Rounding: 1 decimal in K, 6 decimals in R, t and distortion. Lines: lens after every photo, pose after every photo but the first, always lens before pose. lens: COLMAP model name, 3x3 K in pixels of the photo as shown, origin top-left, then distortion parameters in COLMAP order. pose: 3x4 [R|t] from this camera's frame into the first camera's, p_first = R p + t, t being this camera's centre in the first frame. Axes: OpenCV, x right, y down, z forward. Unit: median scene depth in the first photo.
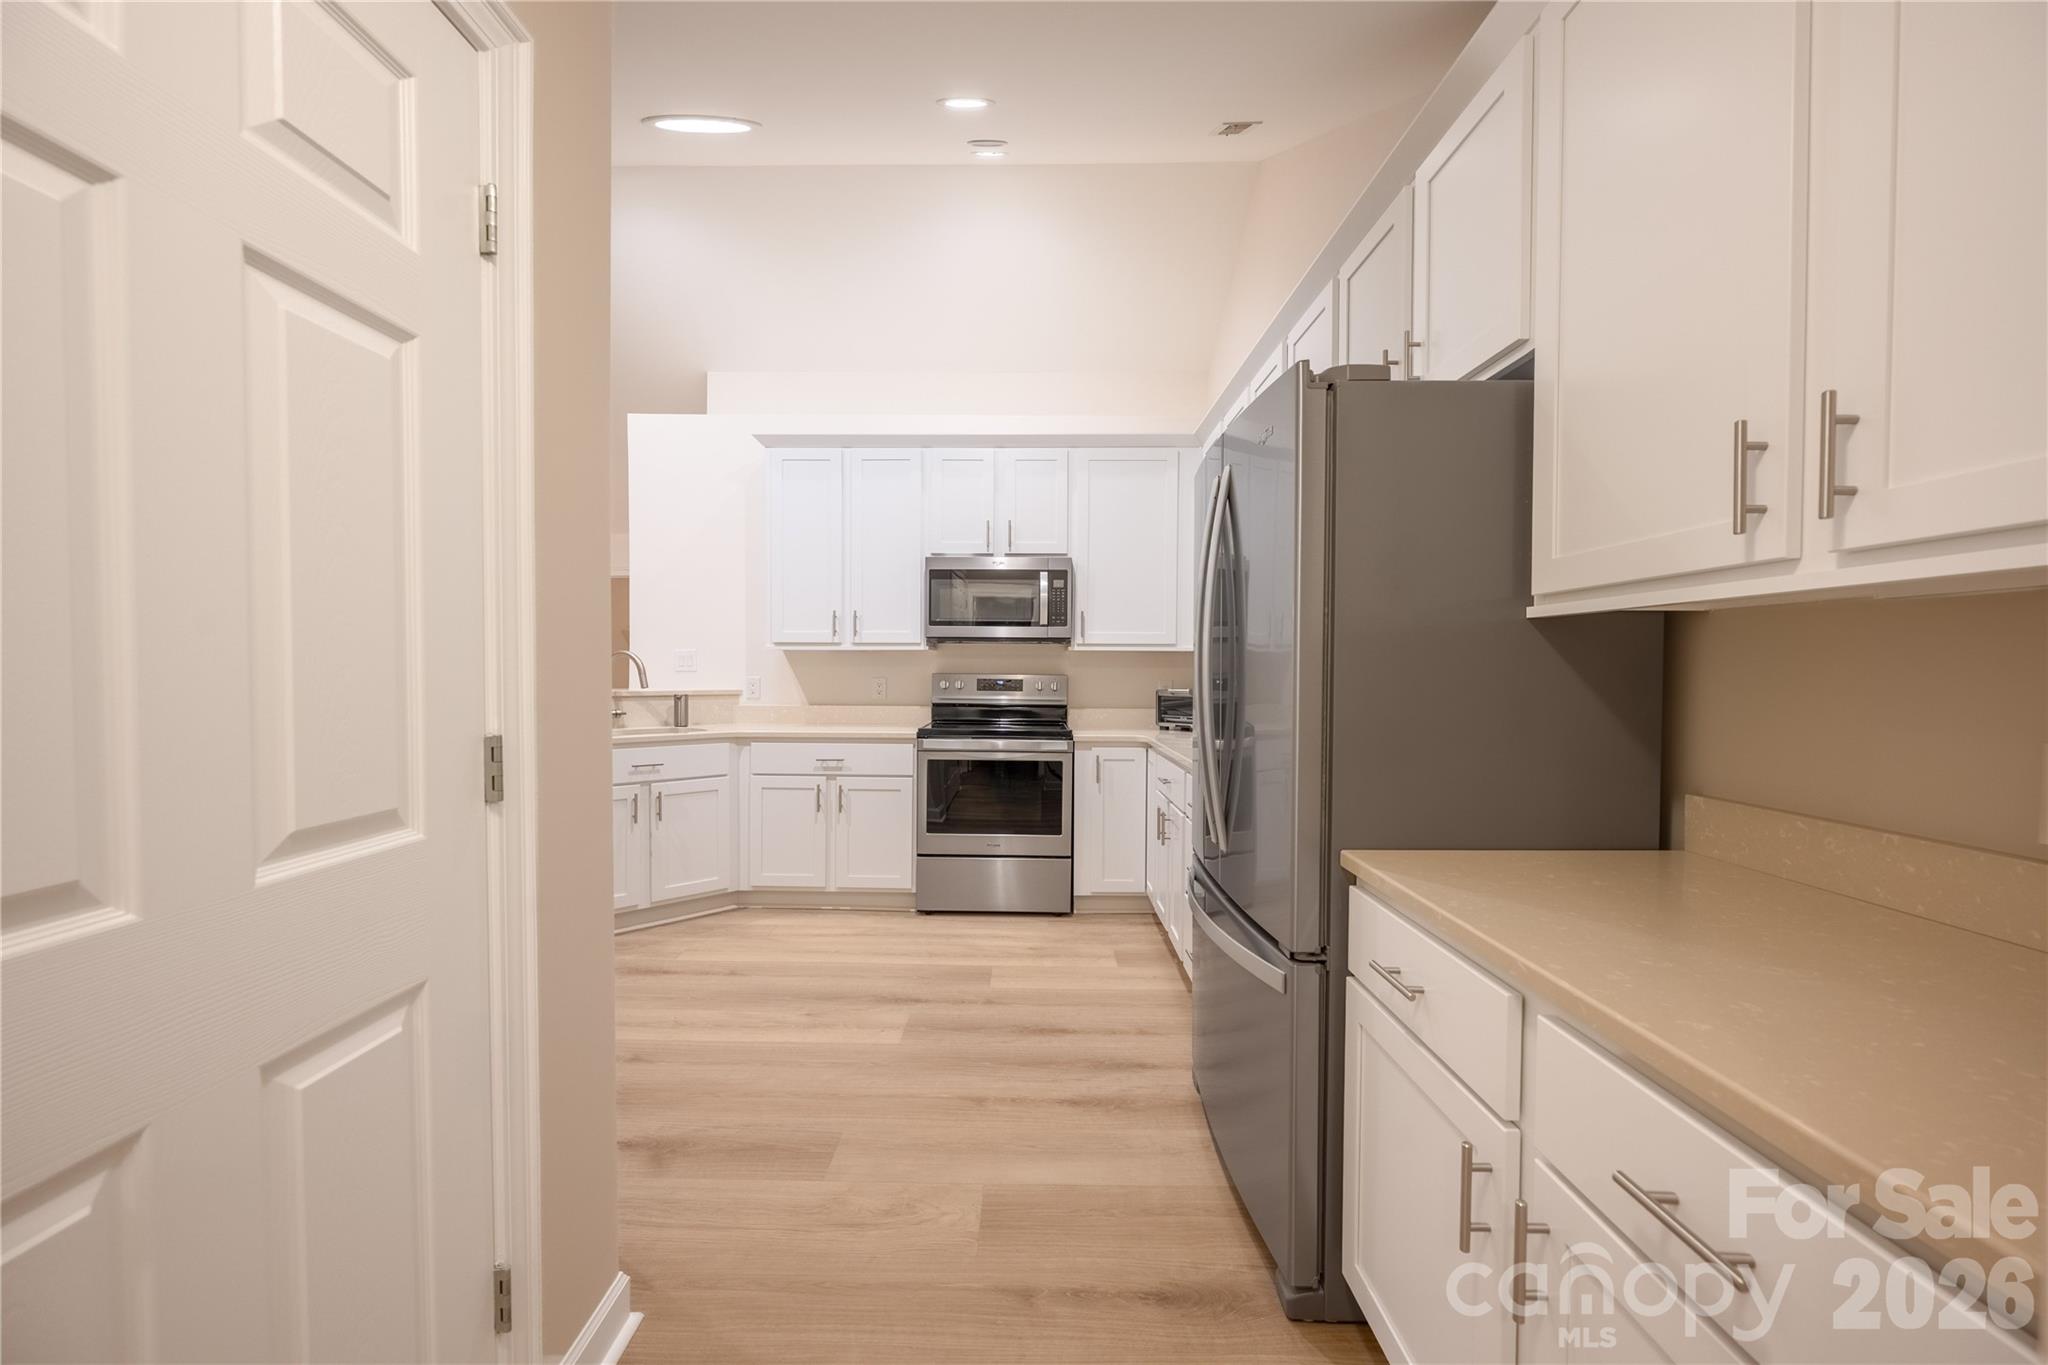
lens RADIAL K [[821.9, 0, 1044.1], [0, 821.9, 686.5], [0, 0, 1]] dist [-0.000941, 0.000045]
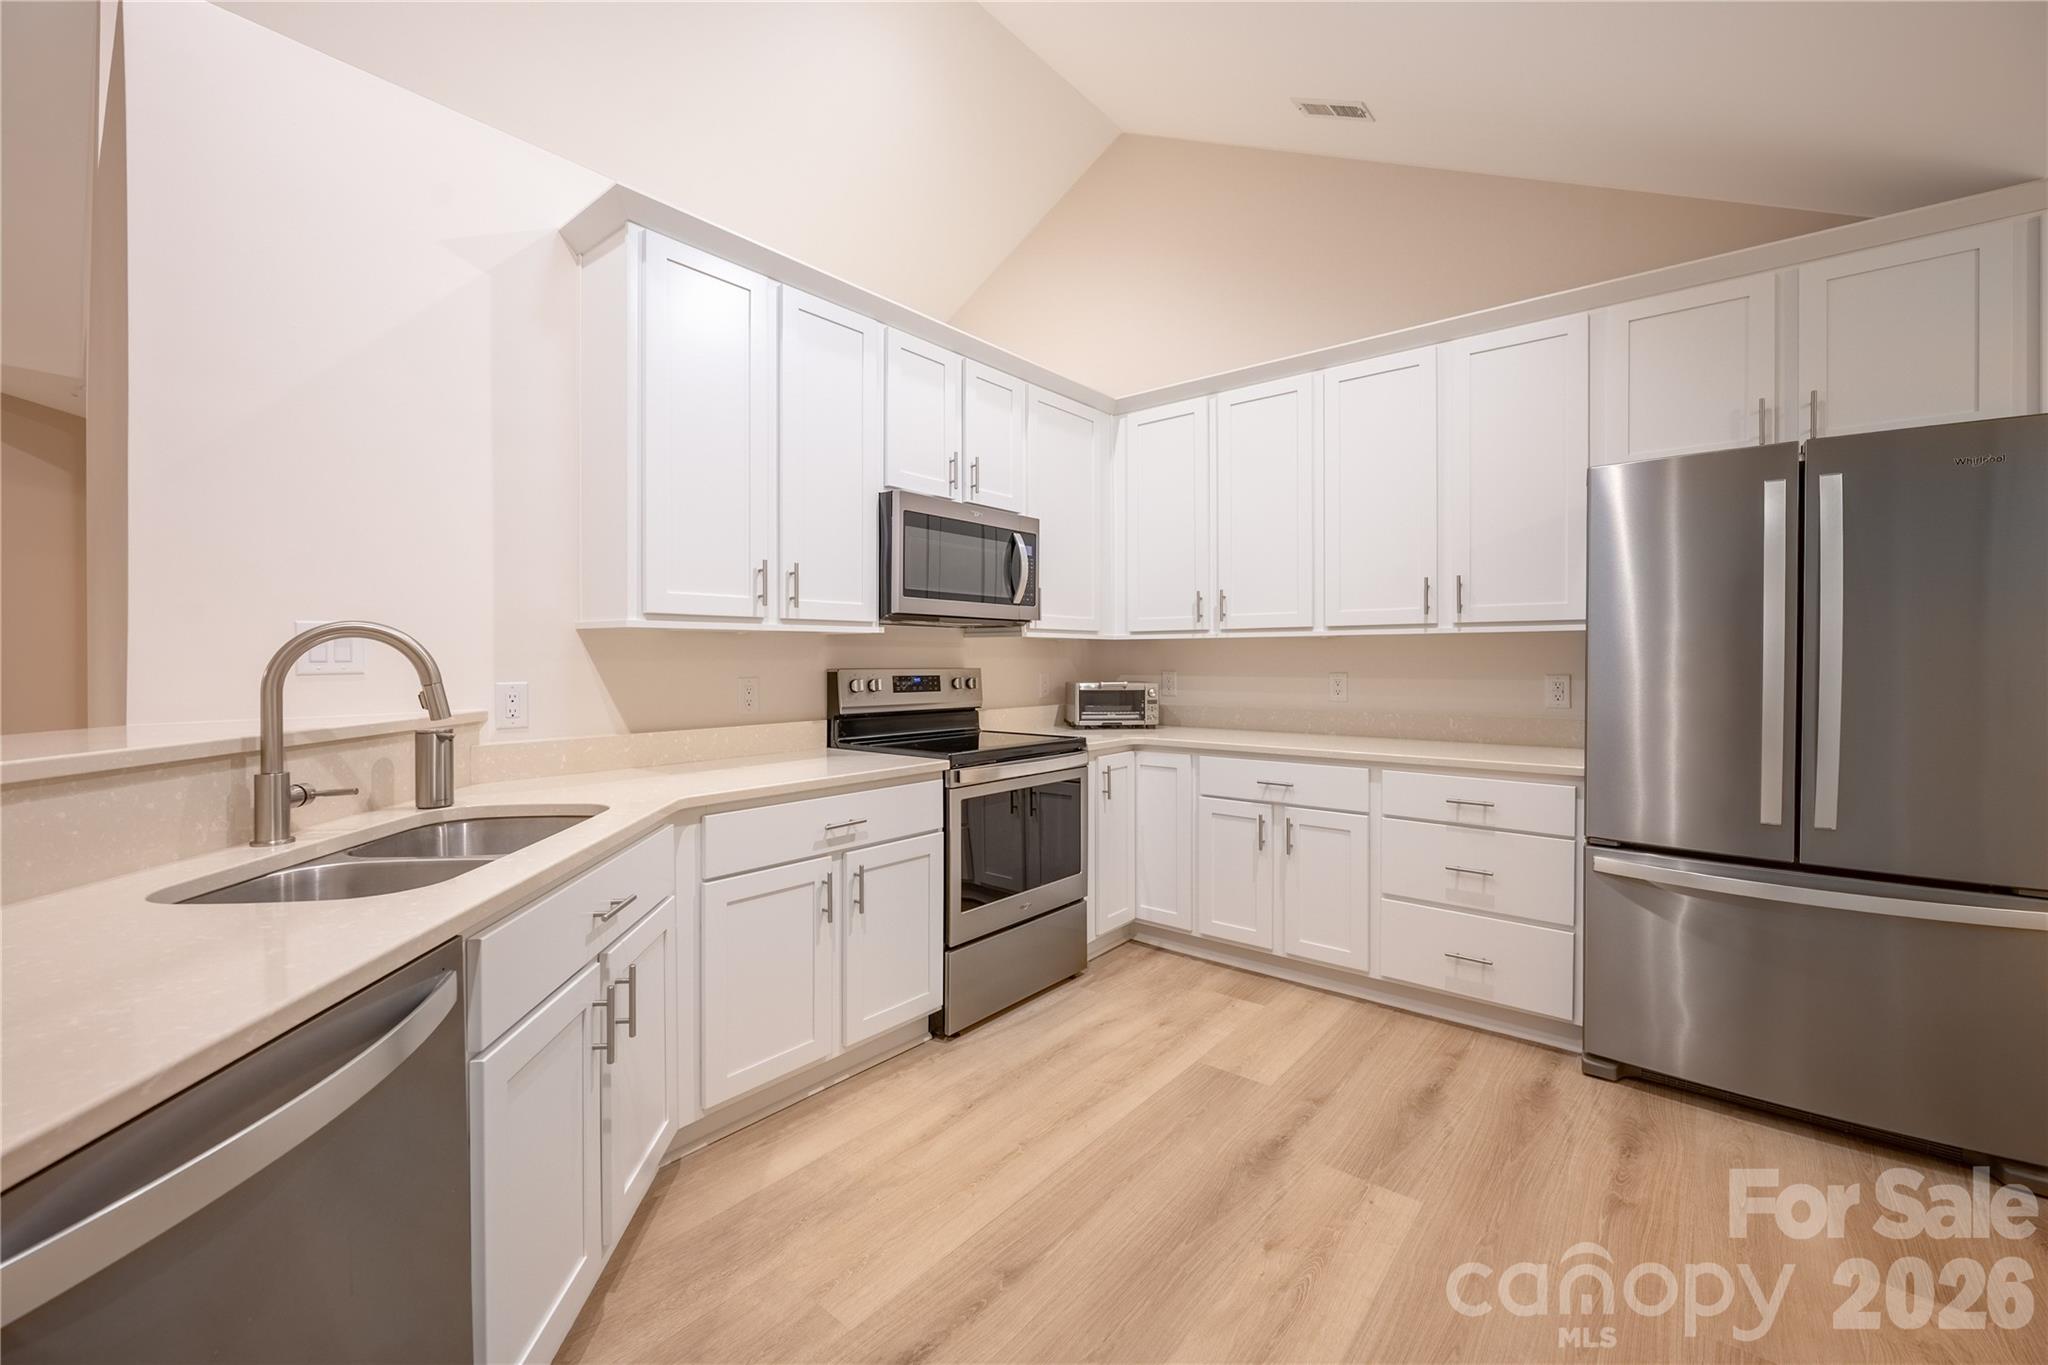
lens RADIAL K [[815.6, 0, 1026.4], [0, 815.6, 661.1], [0, 0, 1]] dist [-0.001689, -0.000243]
pose [[0.636093, -0.010749, 0.771538, -0.639070], [0.023057, 0.999721, -0.005082, -0.018229], [-0.771268, 0.021022, 0.636163, 0.568123]]
